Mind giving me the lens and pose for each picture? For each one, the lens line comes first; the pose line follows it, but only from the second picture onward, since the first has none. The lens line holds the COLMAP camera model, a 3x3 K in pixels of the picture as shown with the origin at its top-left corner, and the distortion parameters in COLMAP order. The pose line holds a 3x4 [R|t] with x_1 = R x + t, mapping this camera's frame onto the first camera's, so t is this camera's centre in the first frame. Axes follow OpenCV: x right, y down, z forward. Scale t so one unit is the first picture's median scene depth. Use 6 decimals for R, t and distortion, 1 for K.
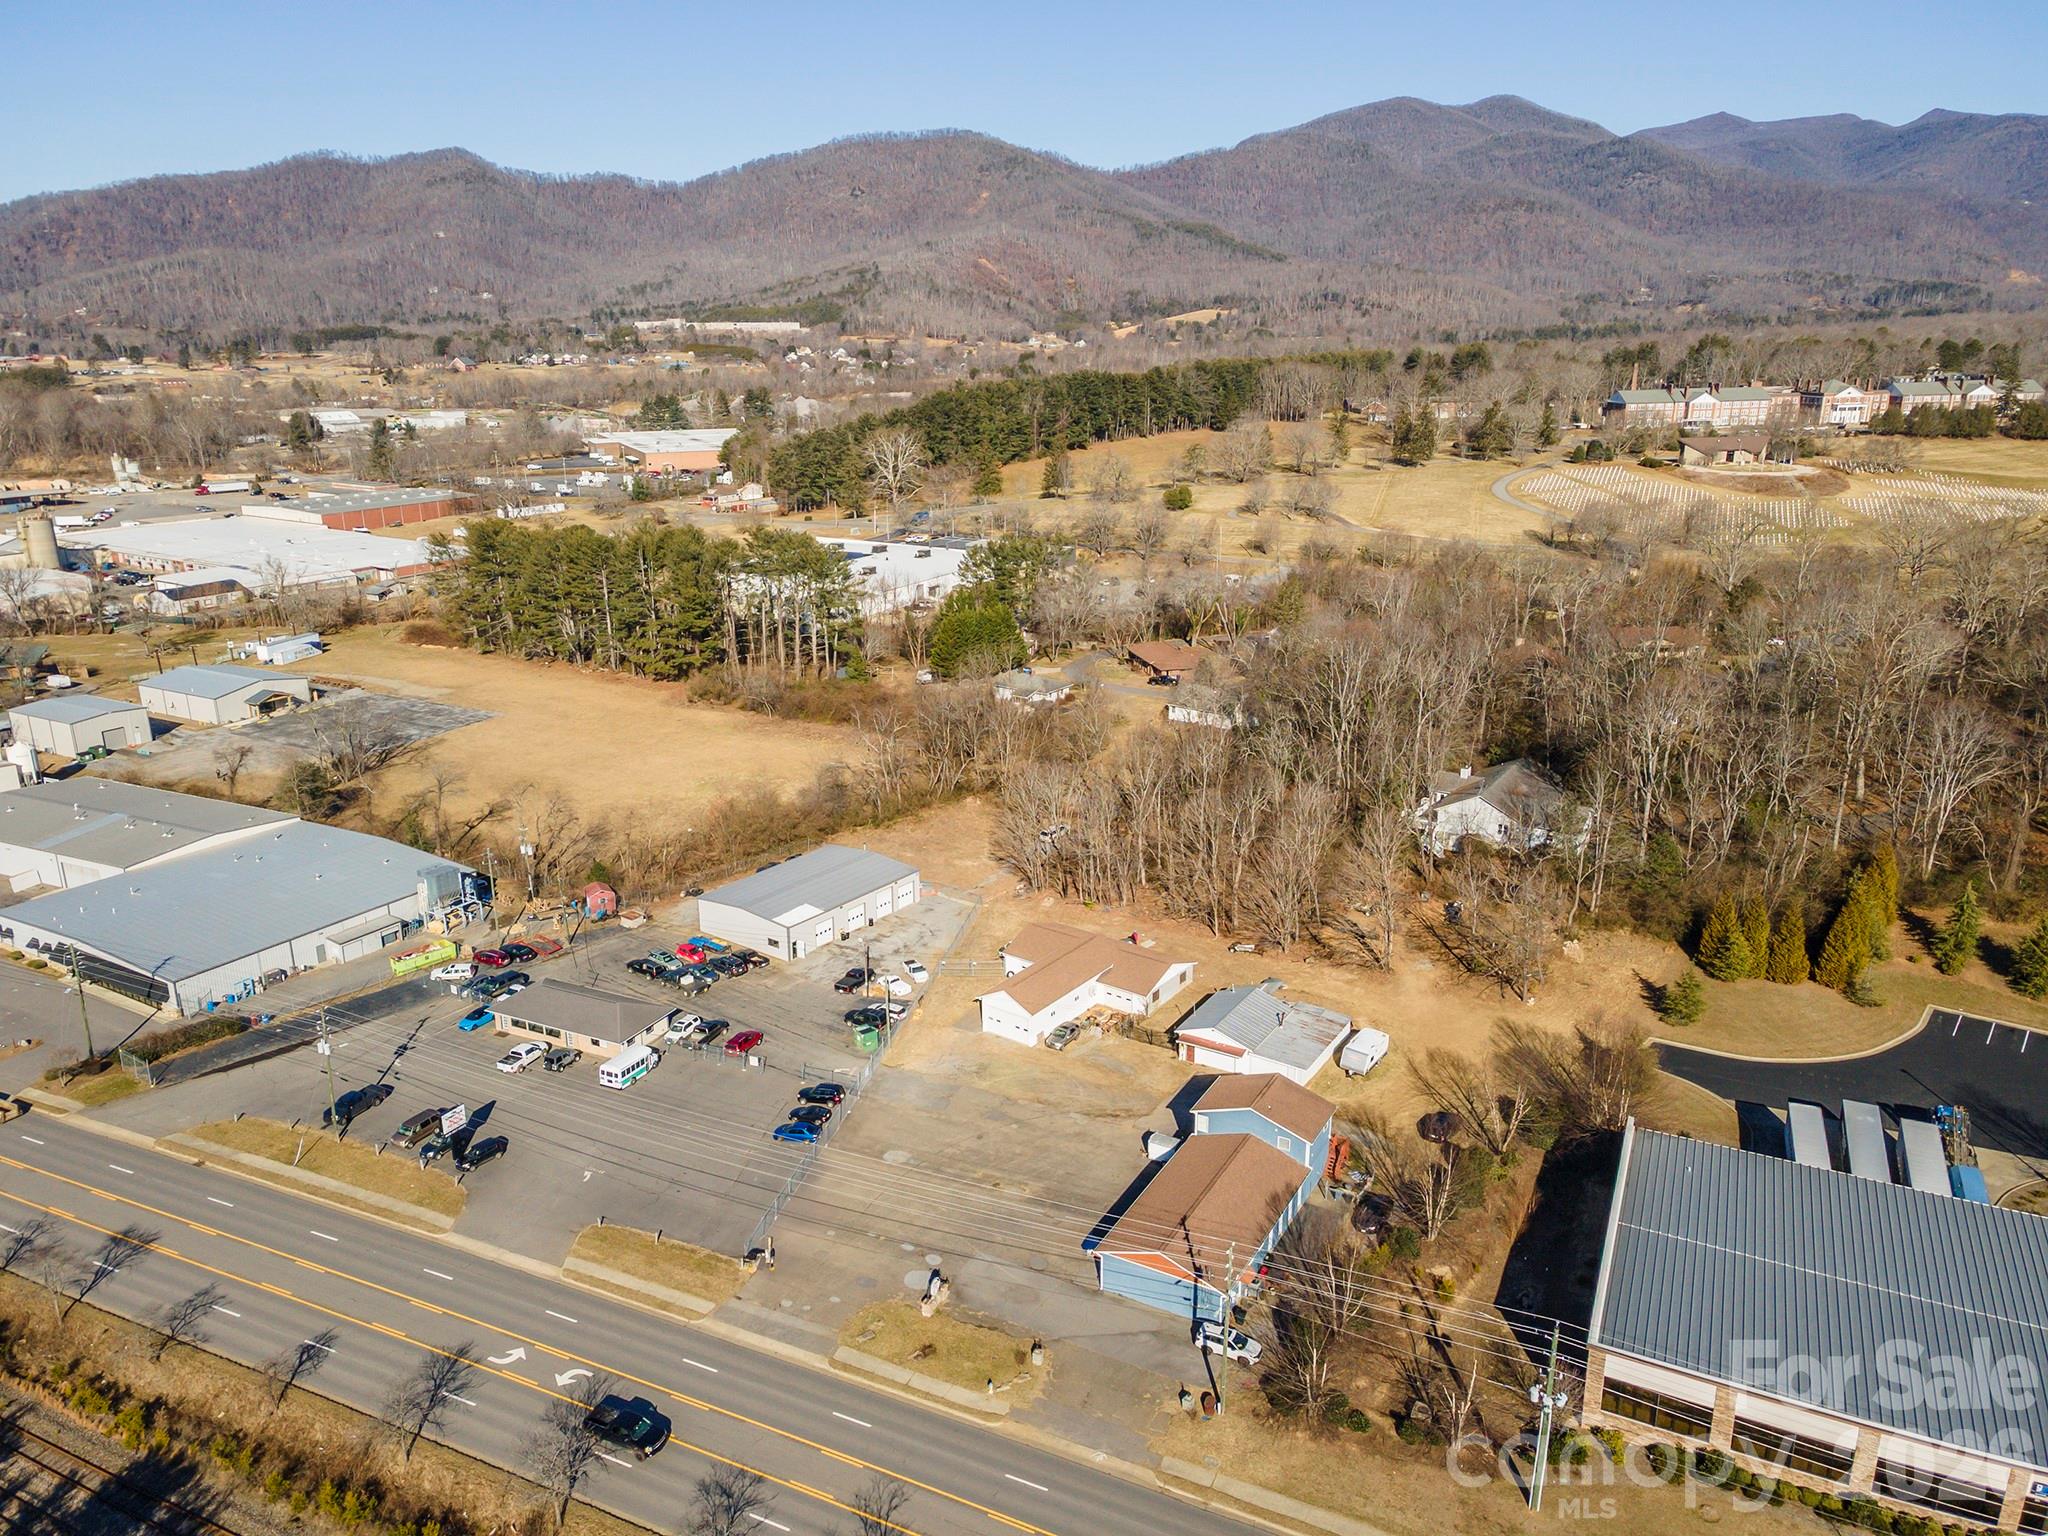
lens RADIAL K [[1482.1, 0, 1010.8], [0, 1482.1, 766.5], [0, 0, 1]] dist [0.034468, 0.035049]
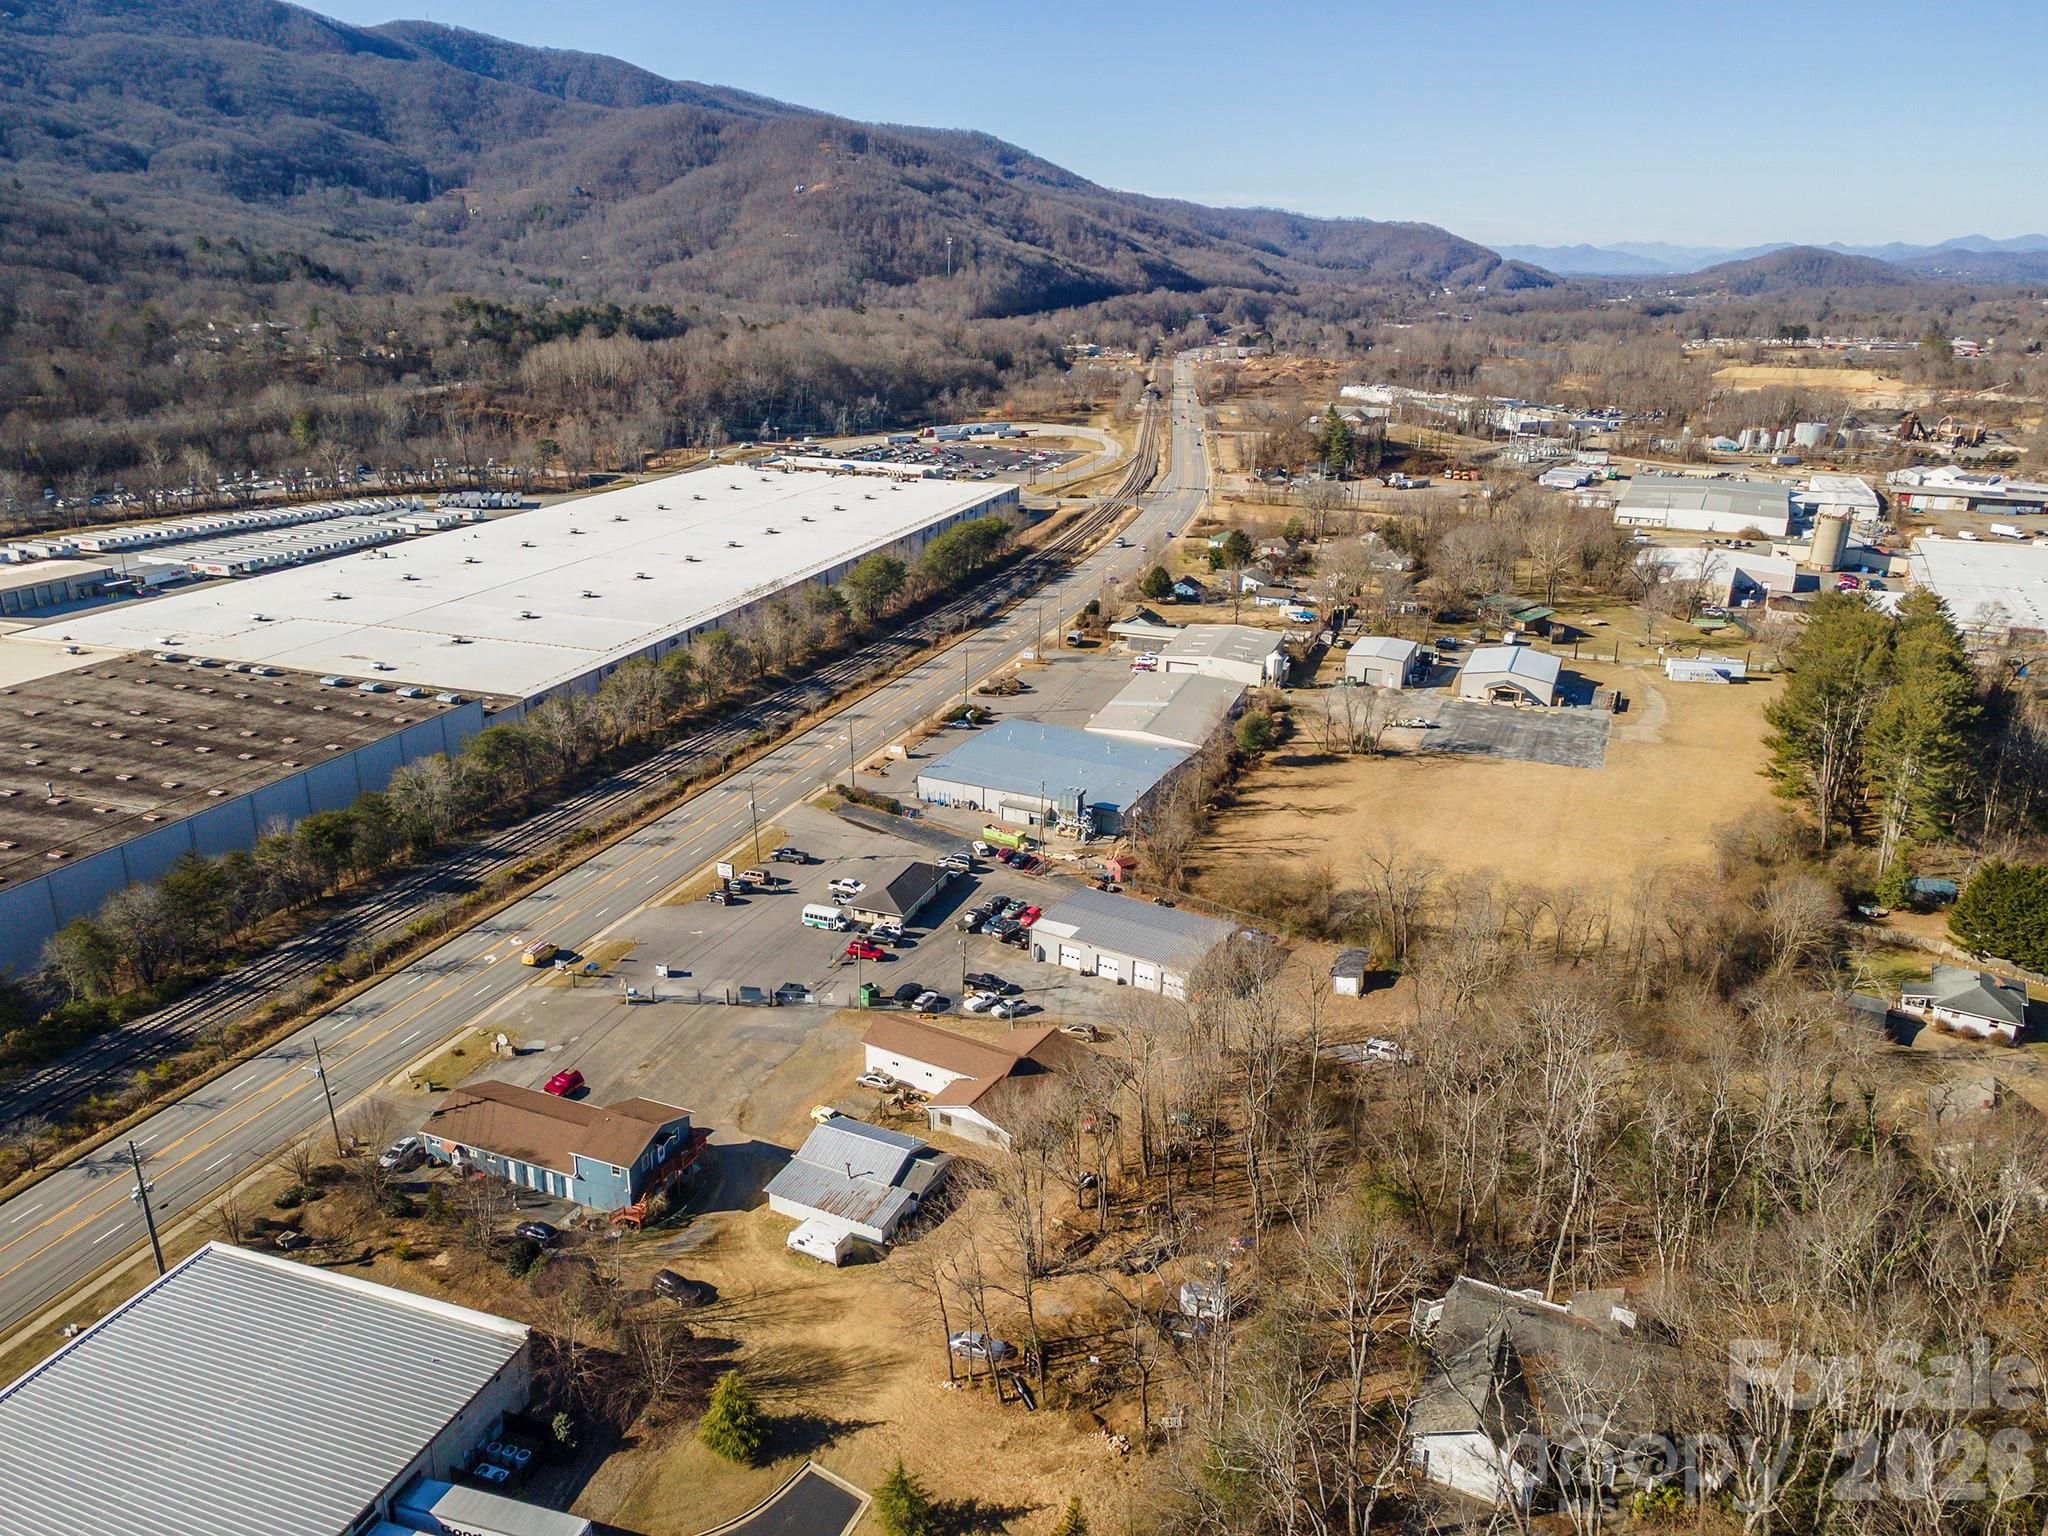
lens RADIAL K [[1482.1, 0, 1010.8], [0, 1482.1, 766.5], [0, 0, 1]] dist [0.034468, 0.035049]
pose [[0.114088, 0.330949, -0.936727, 0.654047], [-0.308927, 0.907957, 0.283159, -0.240792], [0.944218, 0.257075, 0.205826, 0.540122]]
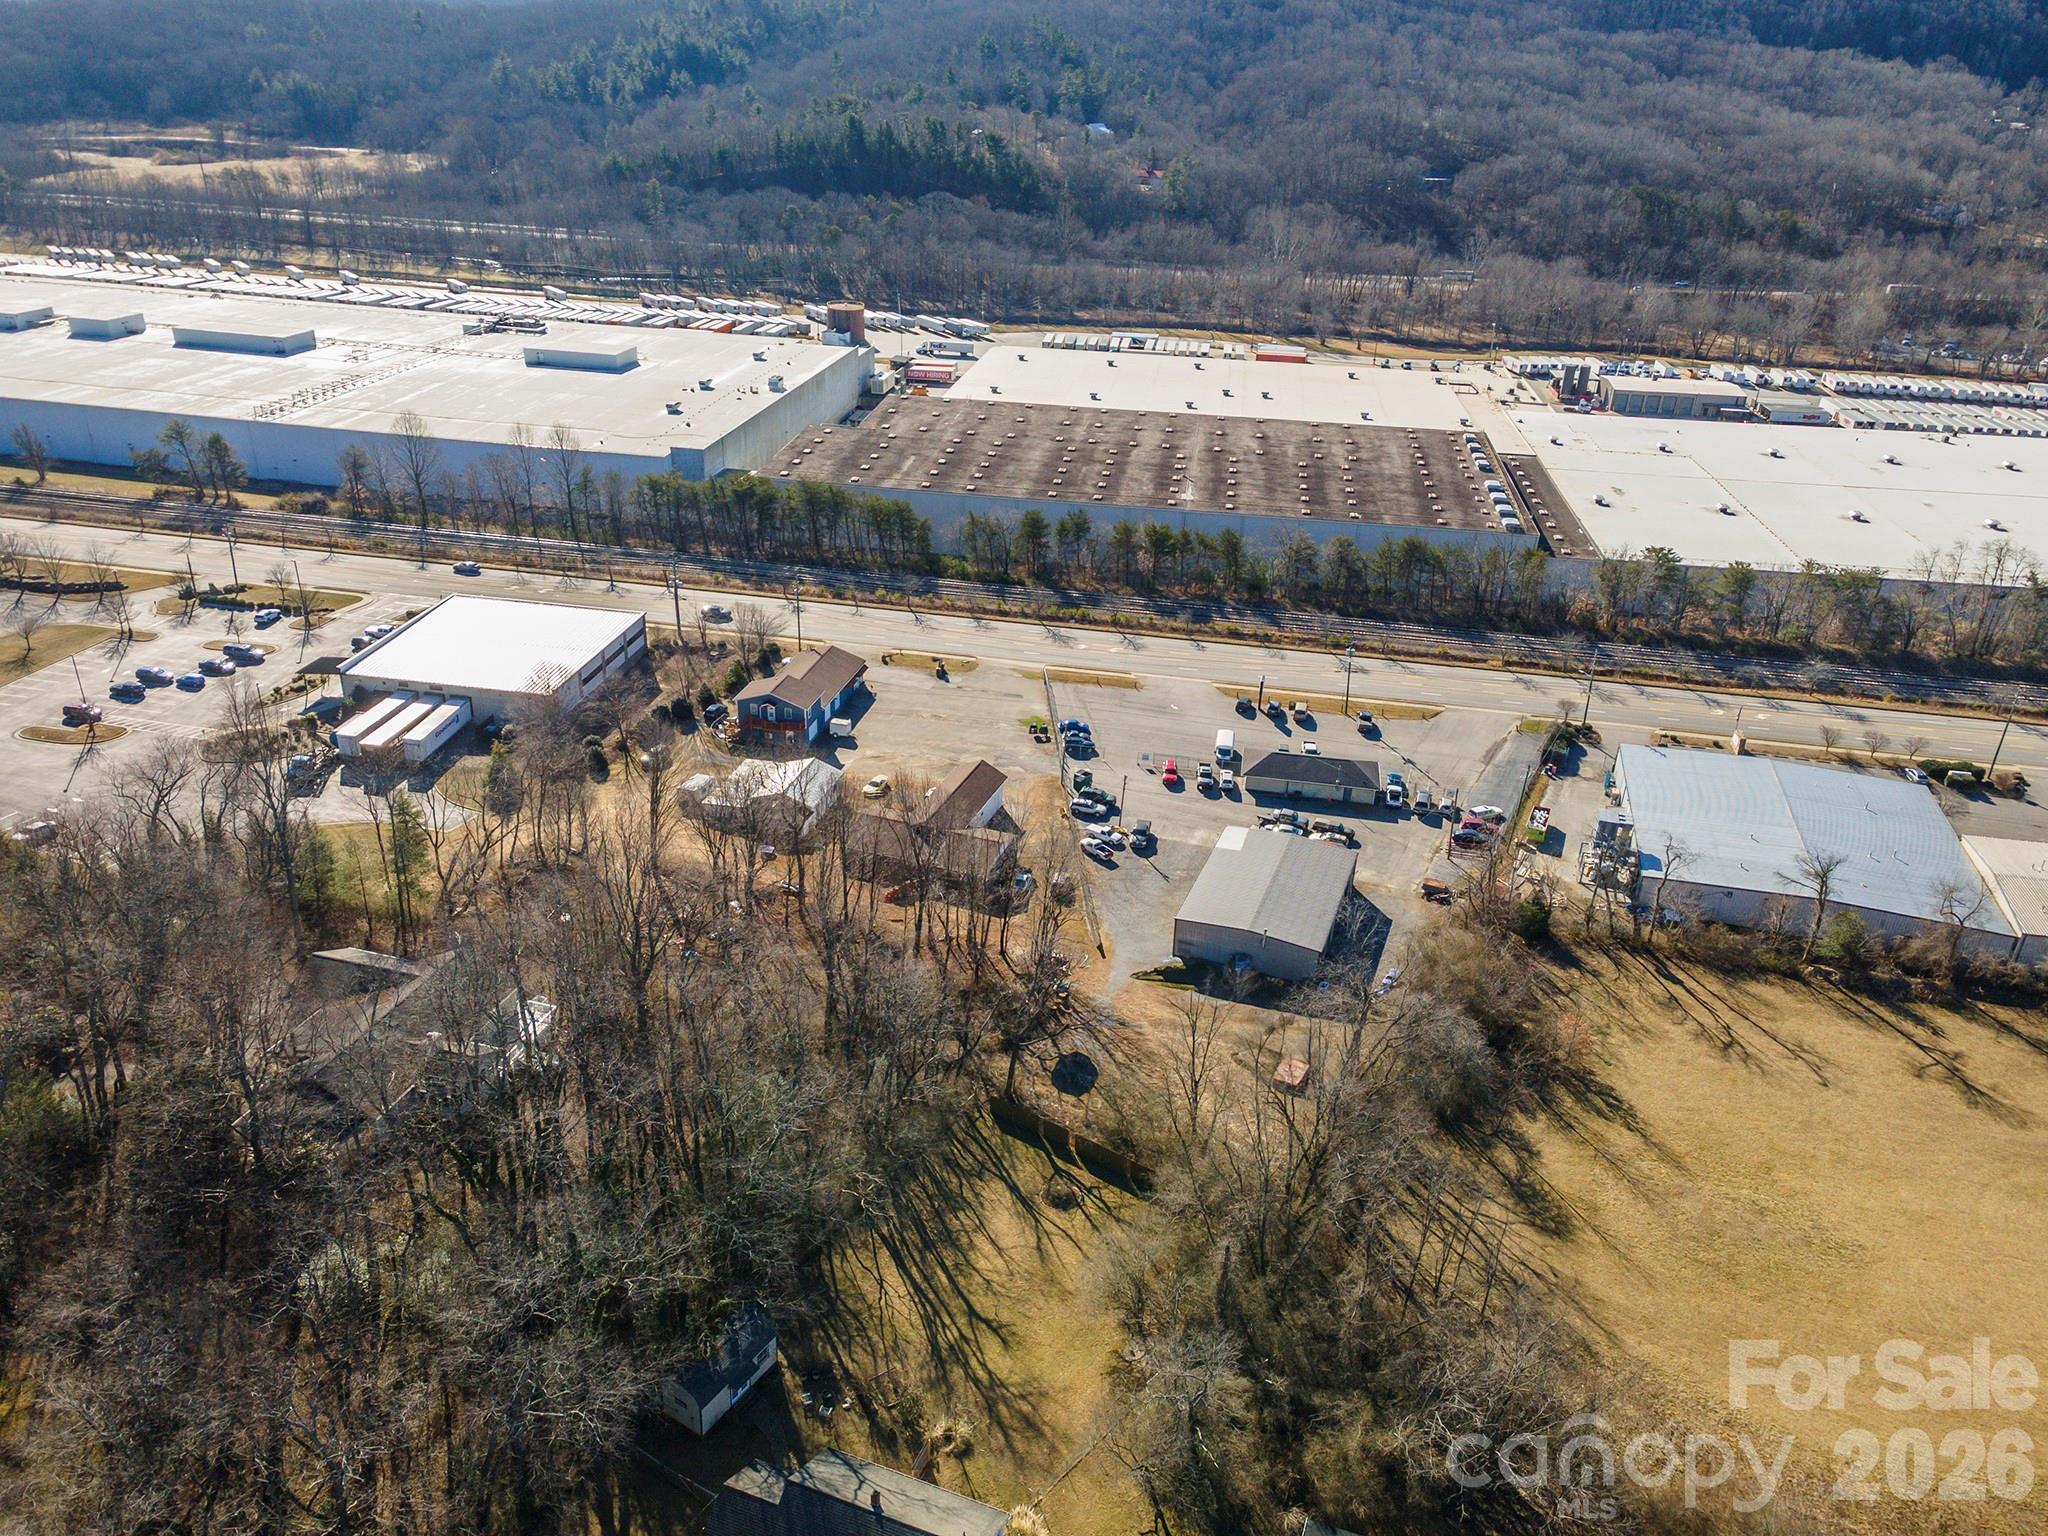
lens RADIAL K [[1484.2, 0, 1010.0], [0, 1484.2, 766.1], [0, 0, 1]] dist [0.022647, 0.057480]
pose [[-0.959288, 0.099258, -0.264413, 0.201751], [-0.110058, 0.730825, 0.673633, -0.456641], [0.260103, 0.675309, -0.690147, 1.239135]]
